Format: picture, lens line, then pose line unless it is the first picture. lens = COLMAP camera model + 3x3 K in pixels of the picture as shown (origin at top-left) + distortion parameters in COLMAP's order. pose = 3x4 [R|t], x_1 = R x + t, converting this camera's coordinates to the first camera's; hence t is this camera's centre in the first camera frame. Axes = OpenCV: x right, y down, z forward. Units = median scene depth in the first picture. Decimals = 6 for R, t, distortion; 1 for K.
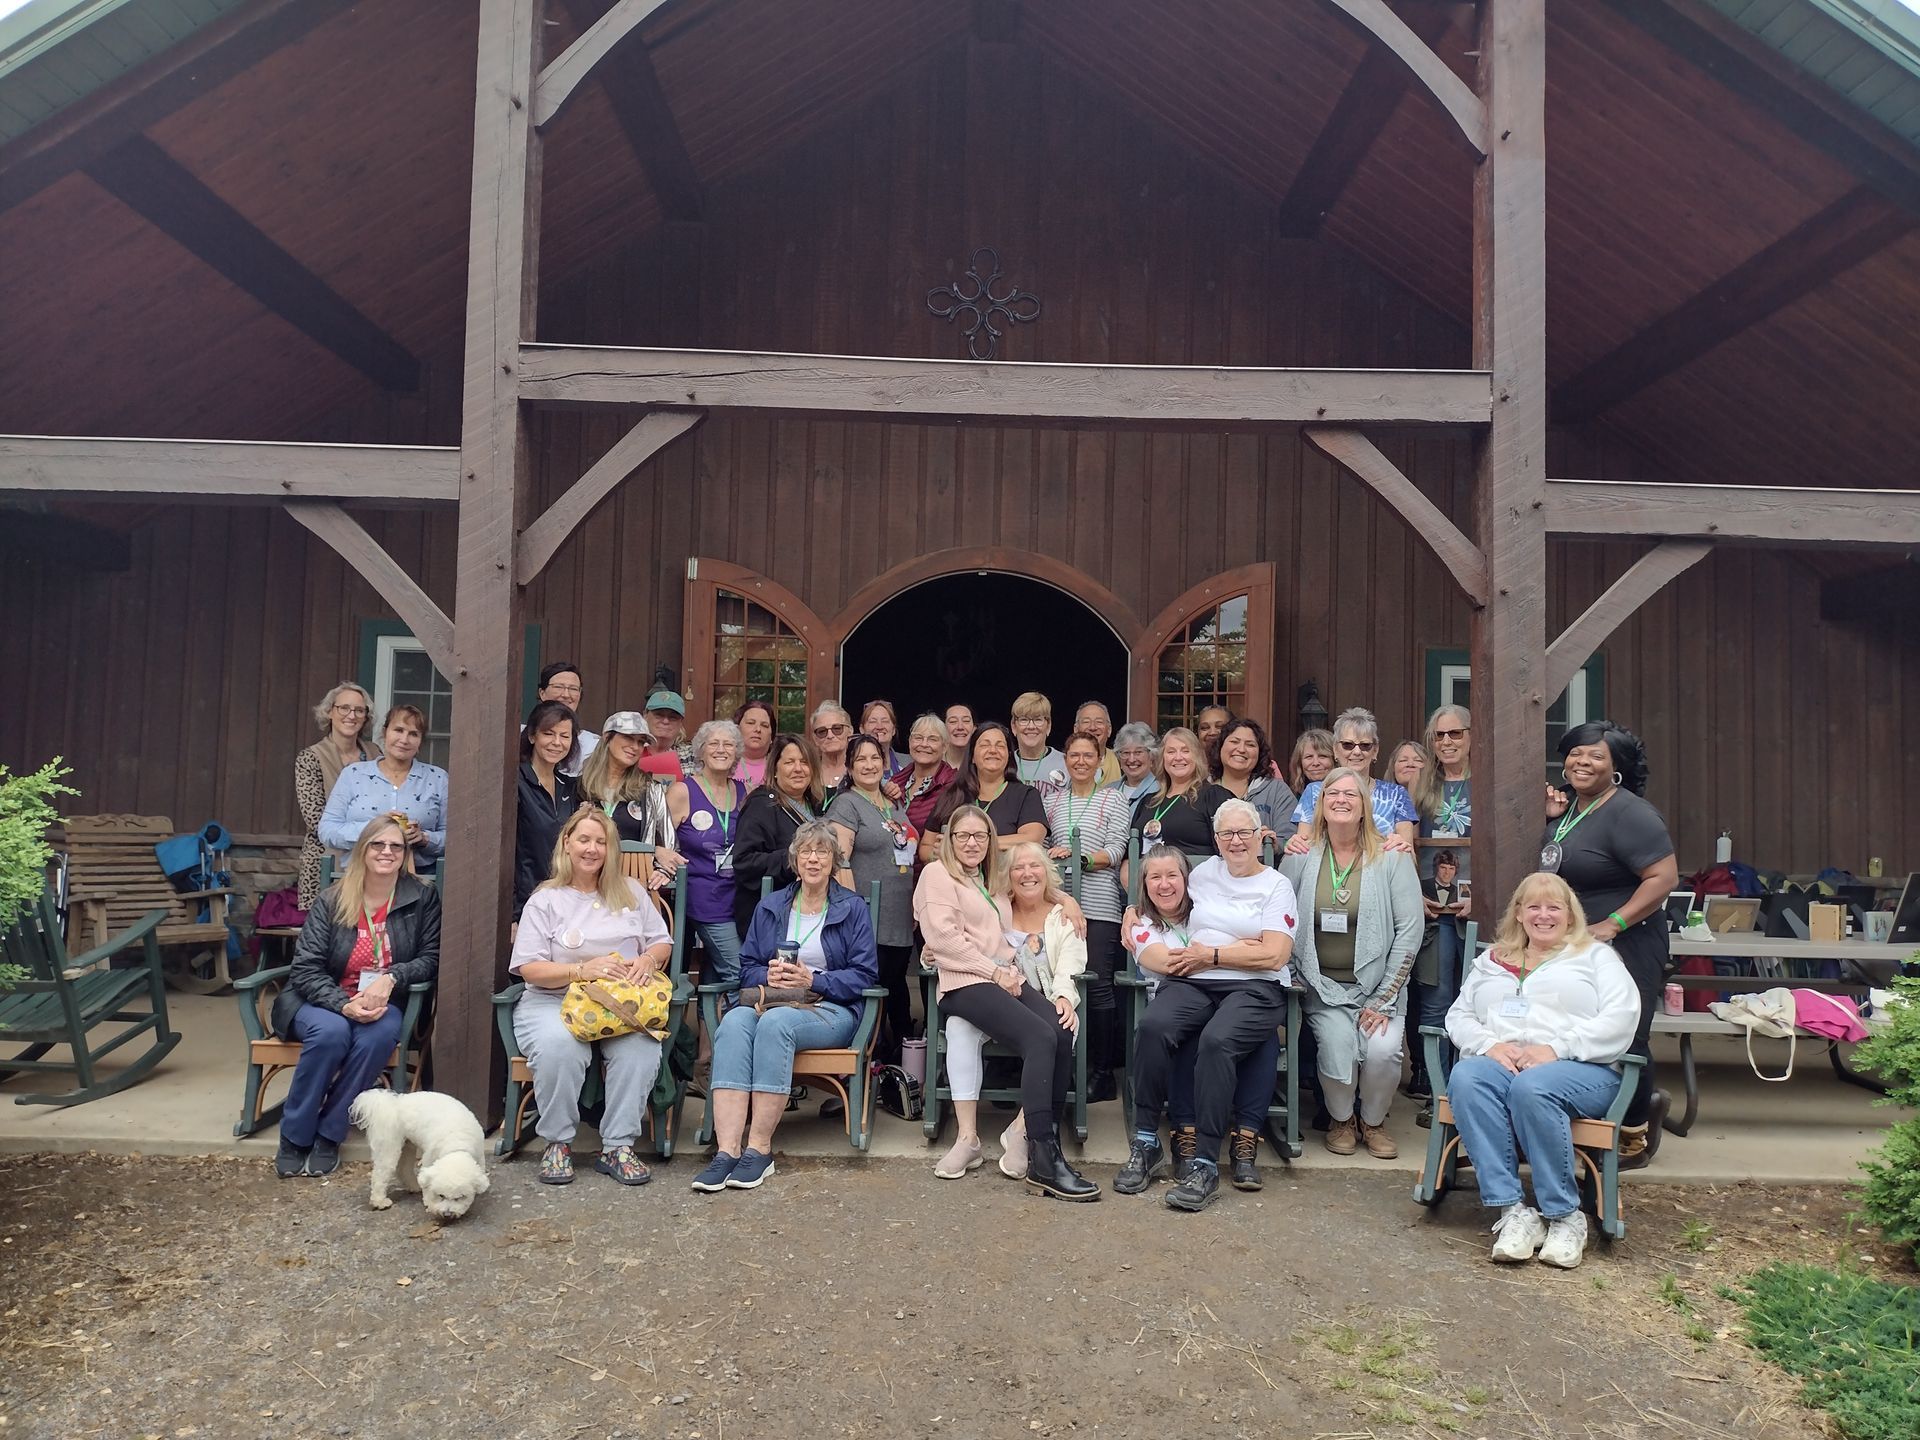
lens RADIAL K [[1475.7, 0, 925.1], [0, 1475.7, 699.1], [0, 0, 1]] dist [0.099988, -0.184068]
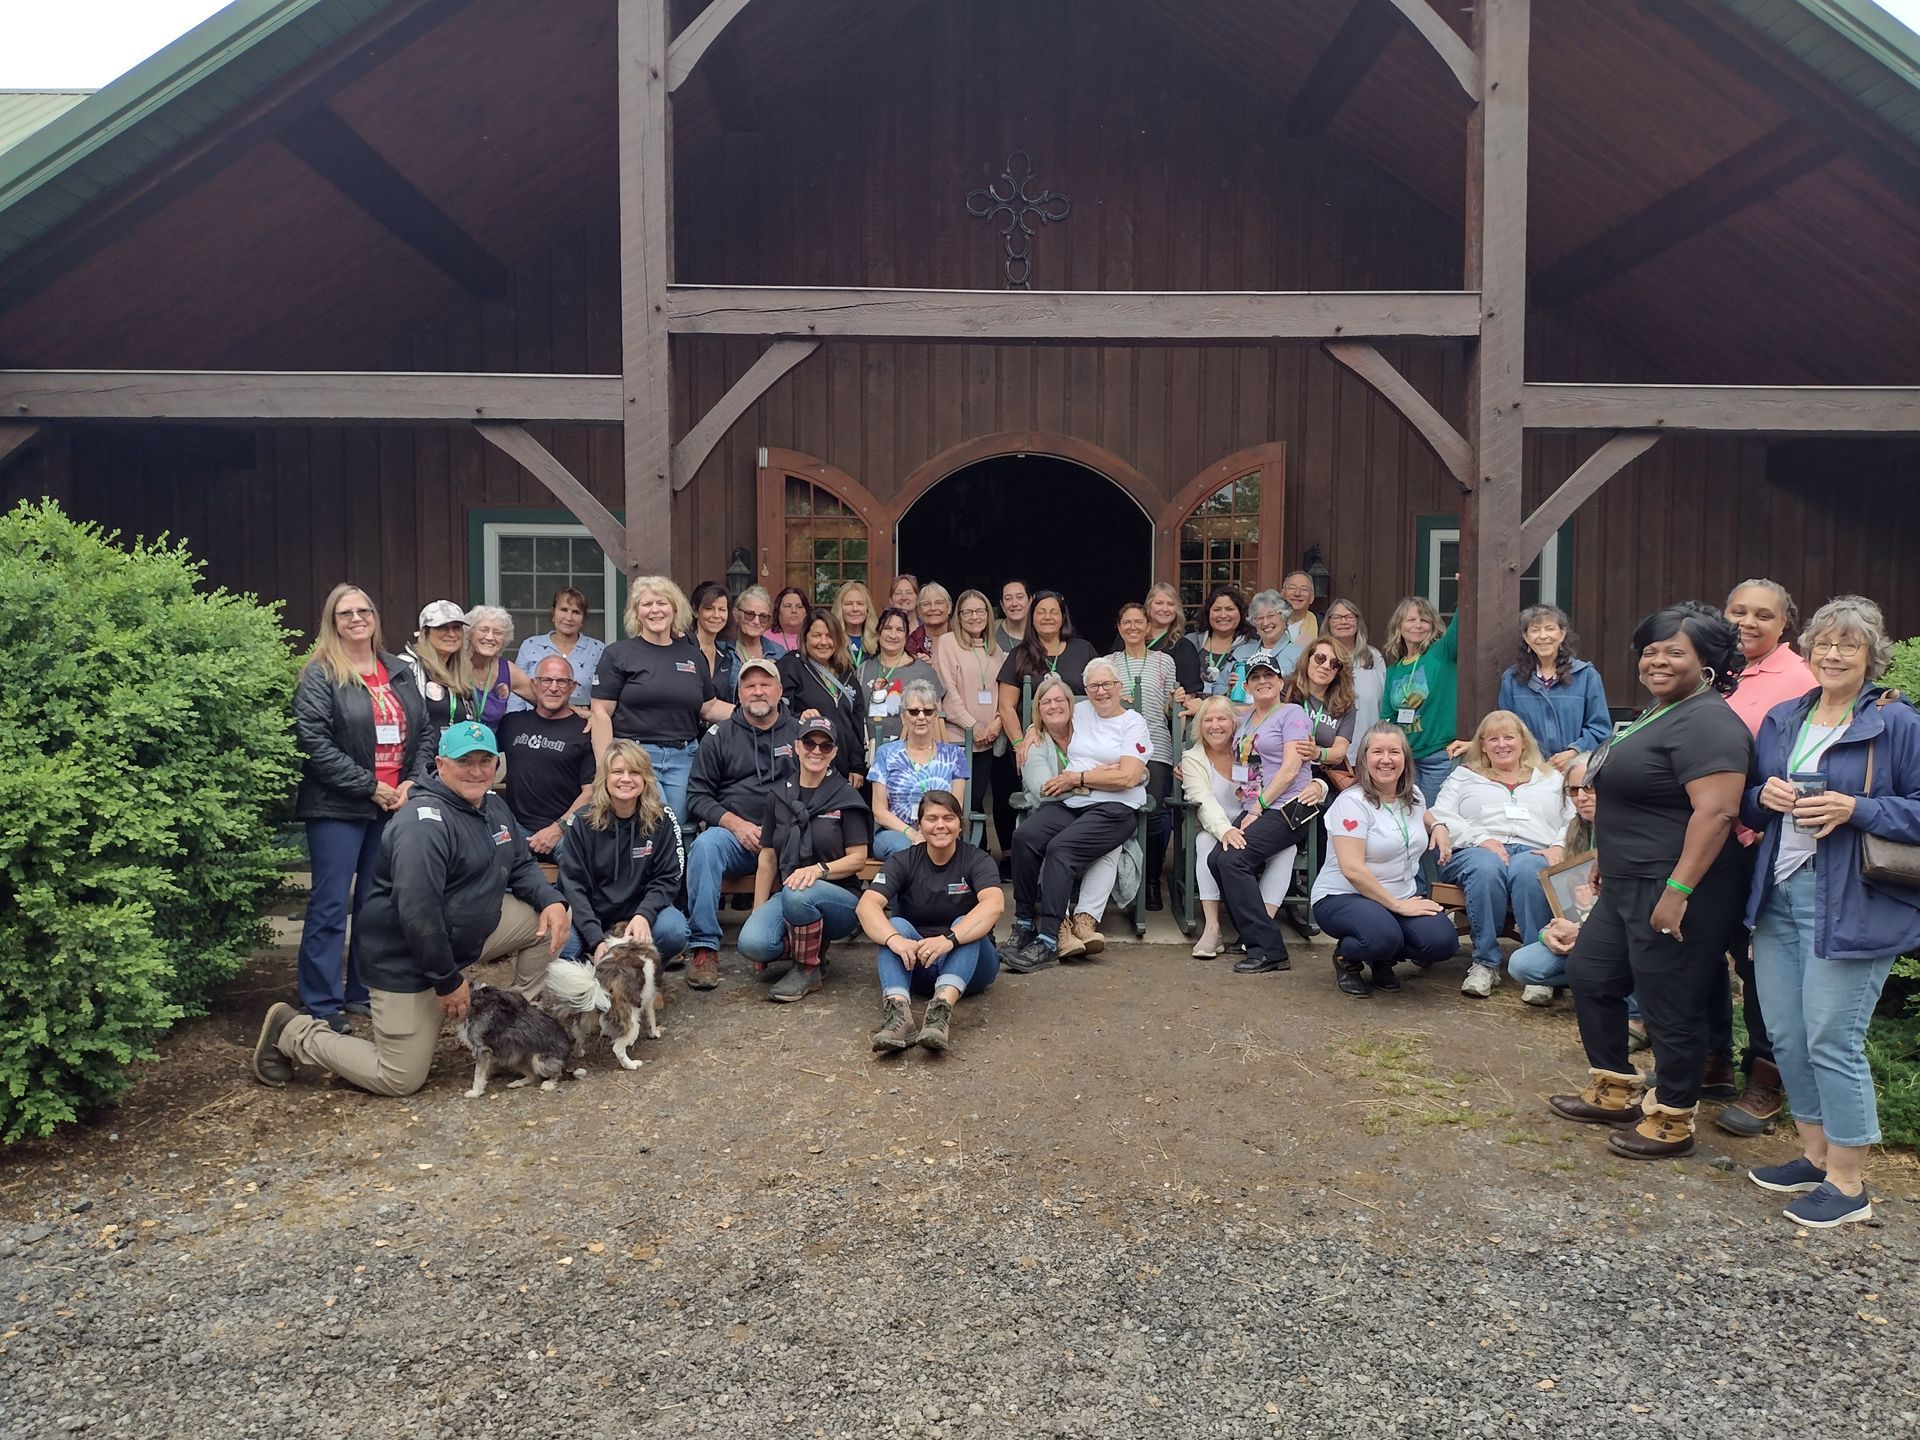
lens RADIAL K [[1475.7, 0, 925.1], [0, 1475.7, 699.1], [0, 0, 1]] dist [0.099988, -0.184068]
pose [[0.999687, -0.022018, 0.011851, -0.086178], [0.020770, 0.995090, 0.096766, -0.020136], [-0.013923, -0.096490, 0.995237, -0.214627]]
